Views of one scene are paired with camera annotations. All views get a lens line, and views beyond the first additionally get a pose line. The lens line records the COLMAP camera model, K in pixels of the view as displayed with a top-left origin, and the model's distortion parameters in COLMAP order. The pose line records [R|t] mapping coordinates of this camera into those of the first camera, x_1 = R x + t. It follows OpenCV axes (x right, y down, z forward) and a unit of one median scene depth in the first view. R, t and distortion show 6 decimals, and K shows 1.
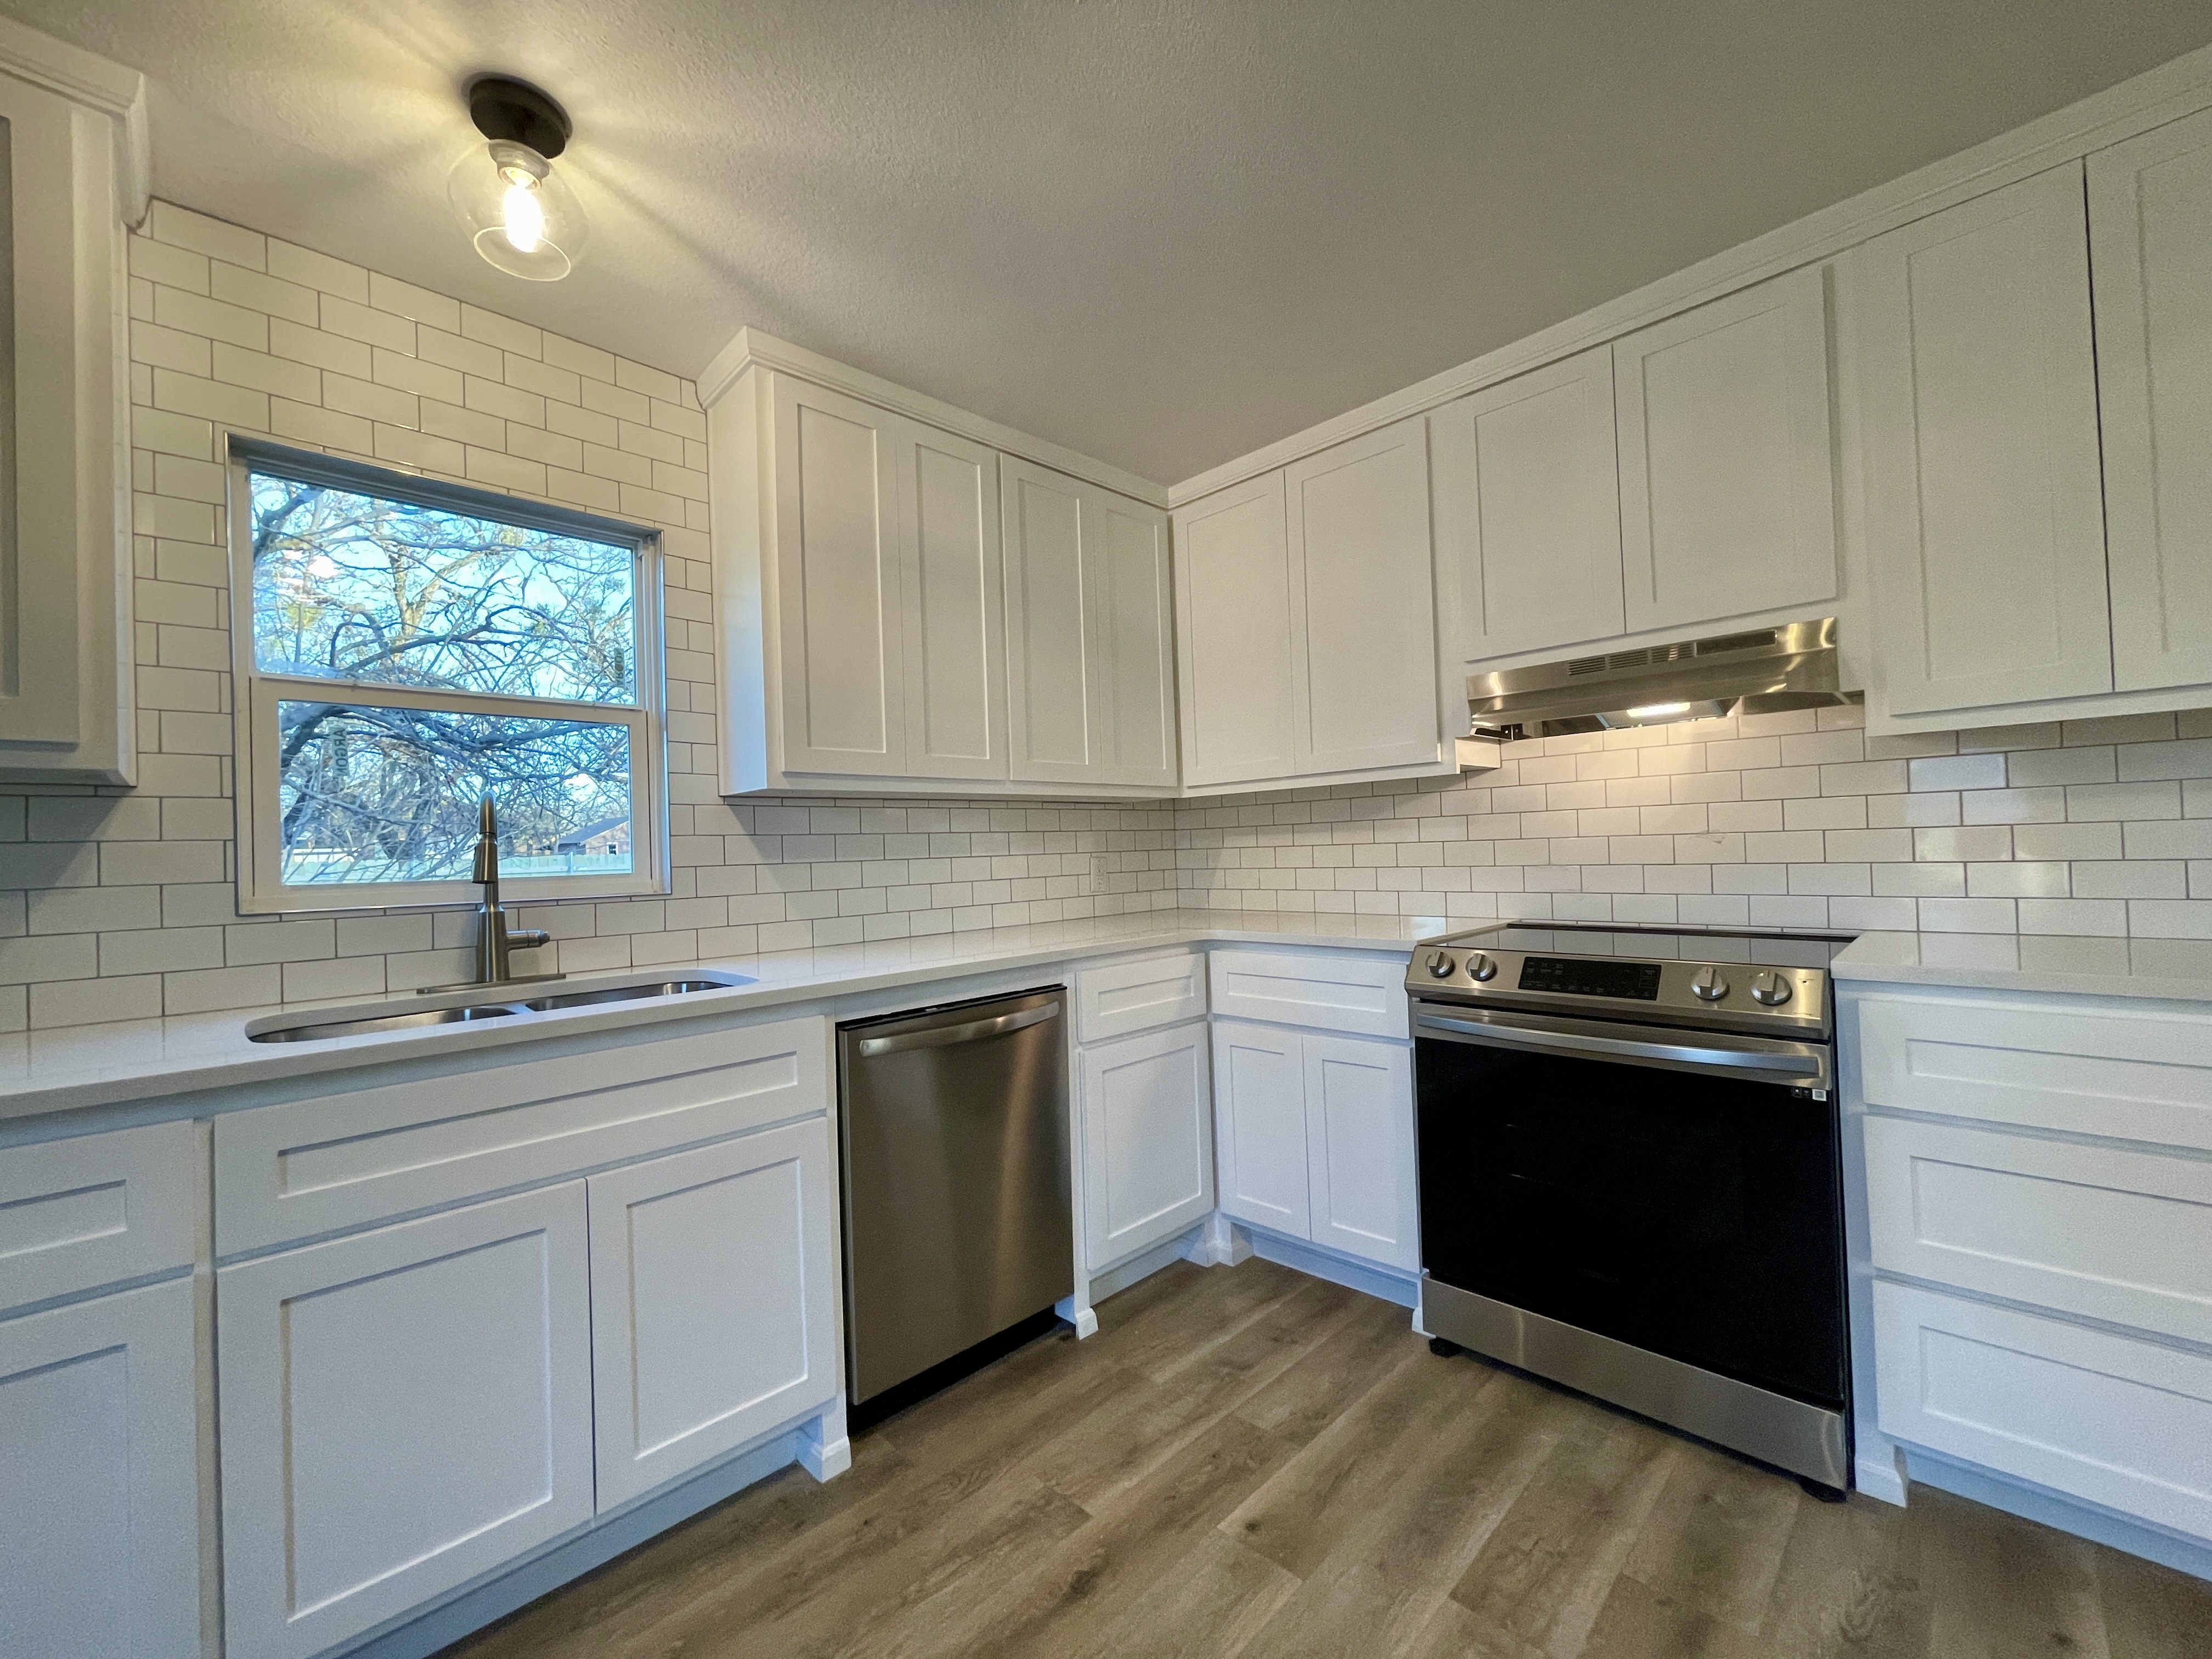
lens RADIAL K [[885.2, 0, 1100.6], [0, 885.2, 832.7], [0, 0, 1]] dist [0.005884, -0.000427]
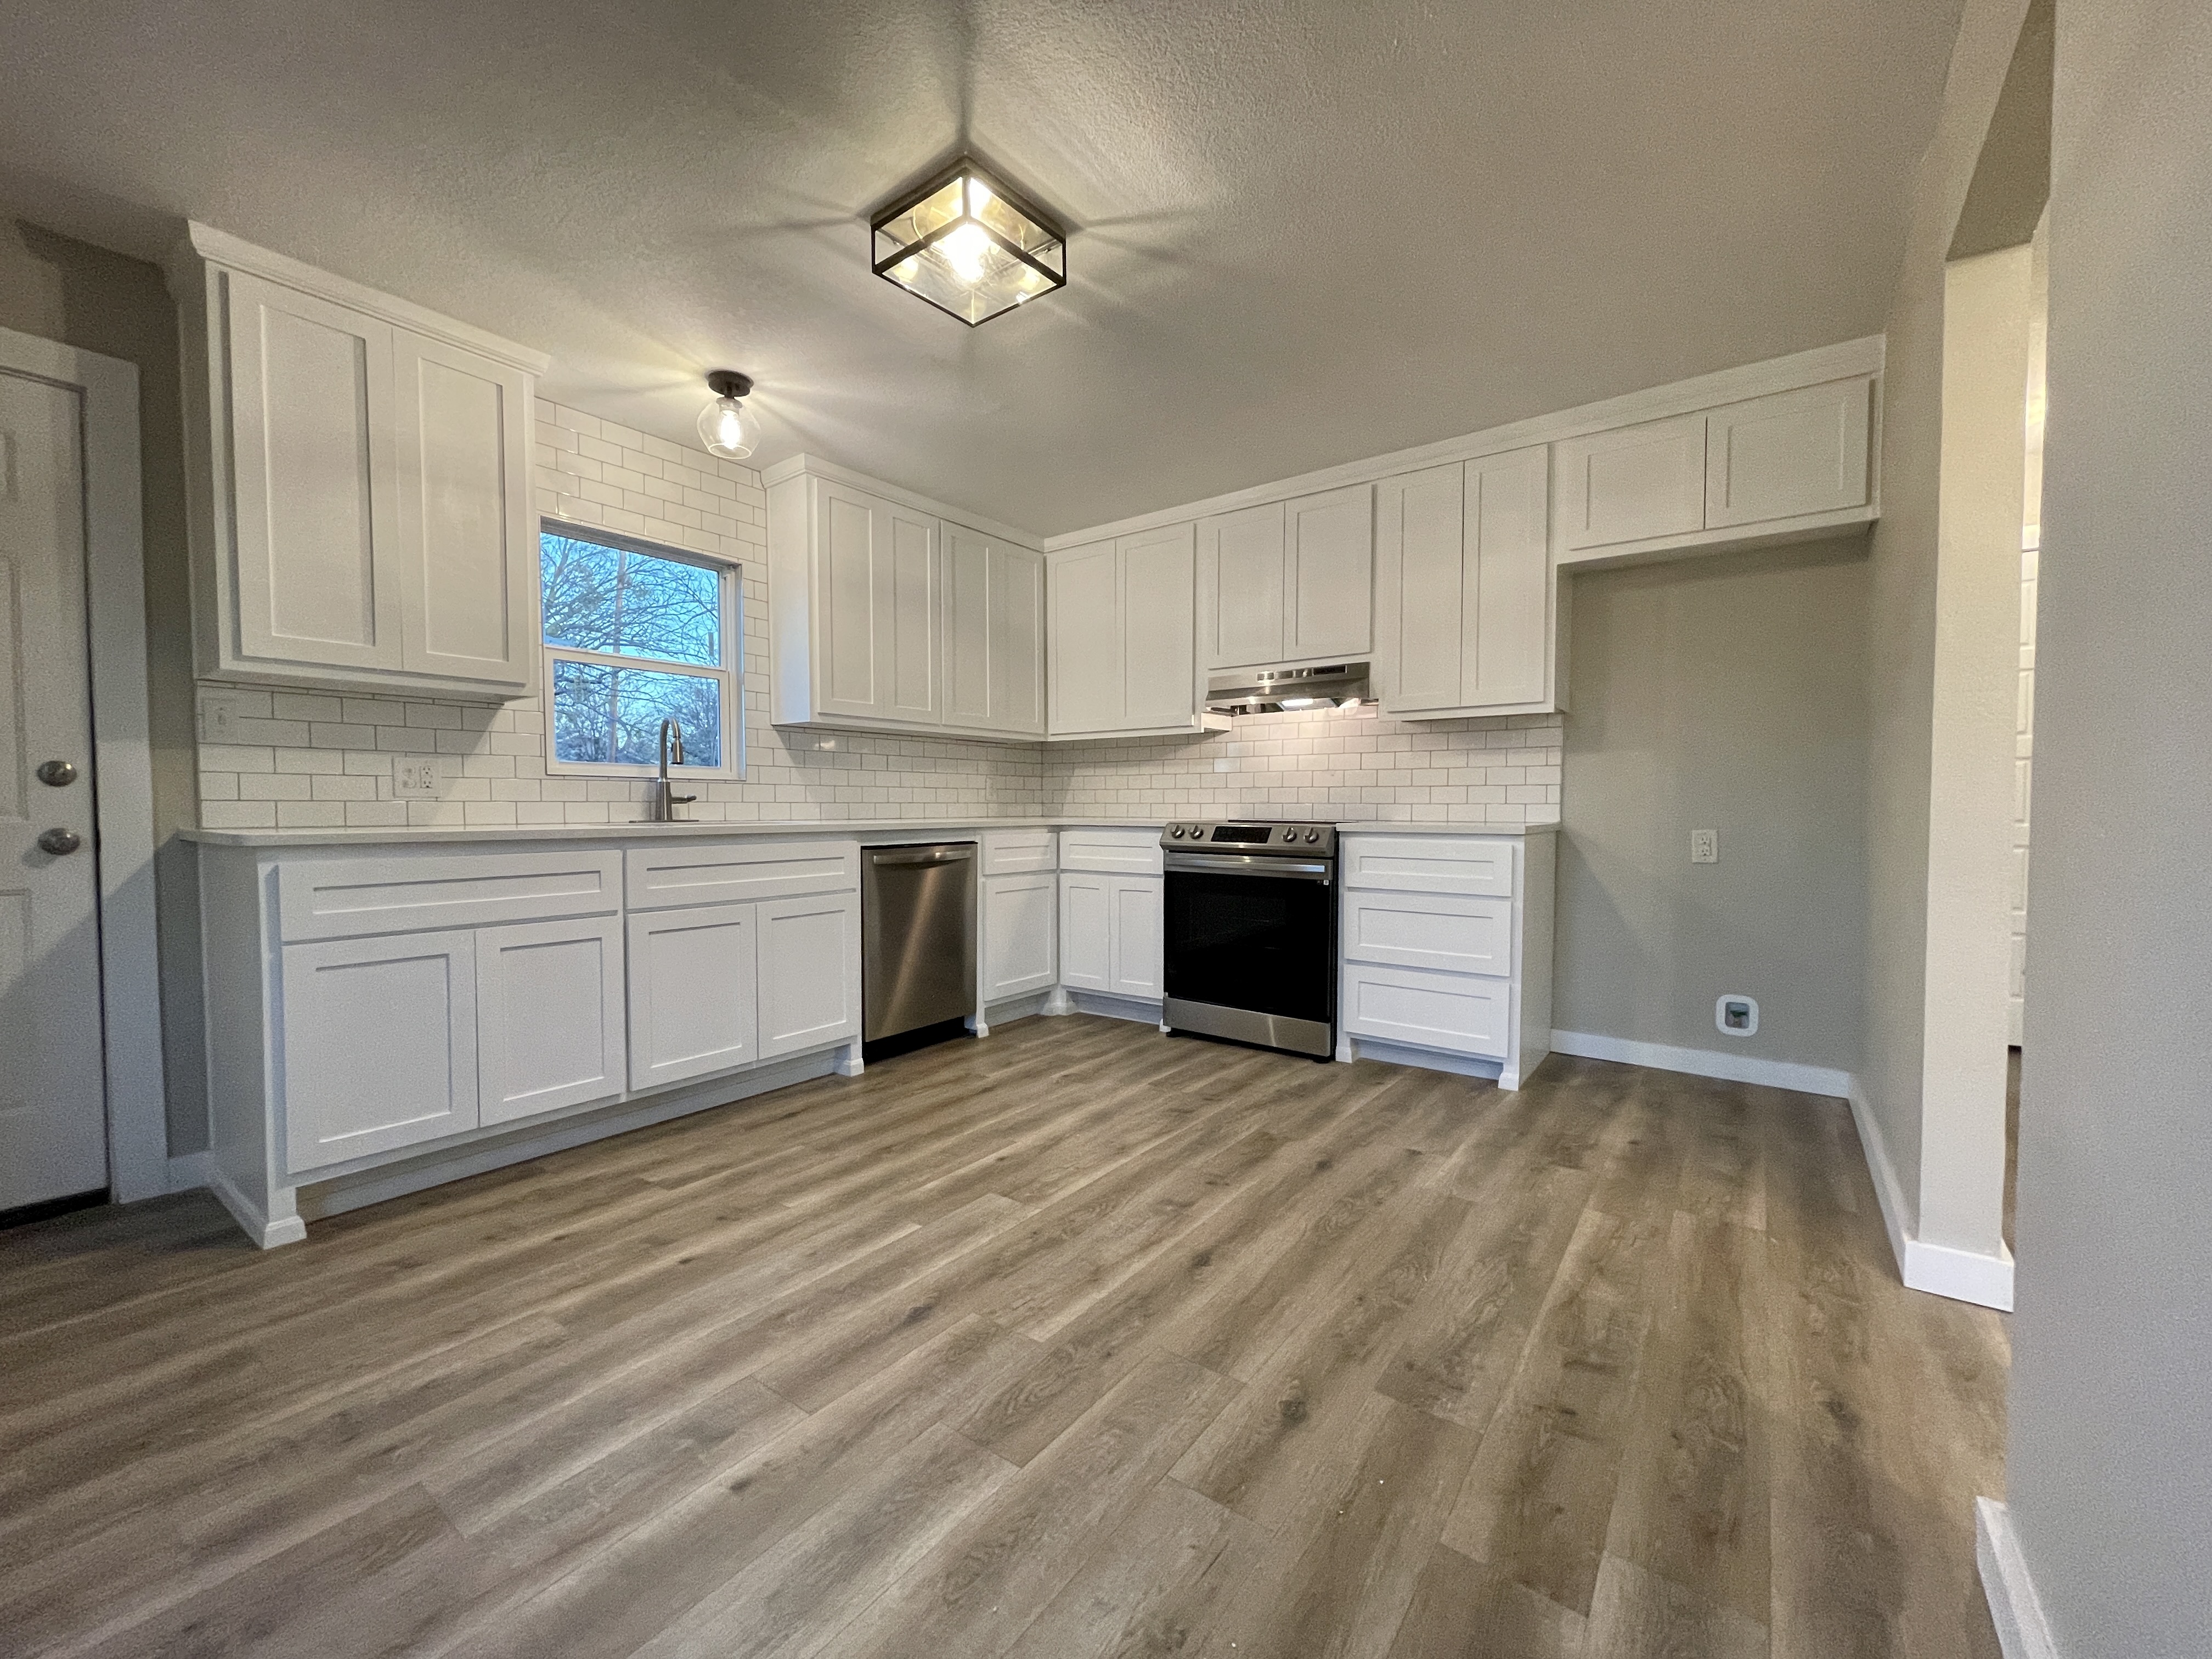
lens RADIAL K [[885.2, 0, 1108.1], [0, 885.2, 840.1], [0, 0, 1]] dist [0.005884, -0.000427]
pose [[0.987487, 0.027477, 0.155288, -0.057267], [-0.036432, 0.997815, 0.055112, 0.065600], [-0.153435, -0.060079, 0.986331, -0.821948]]
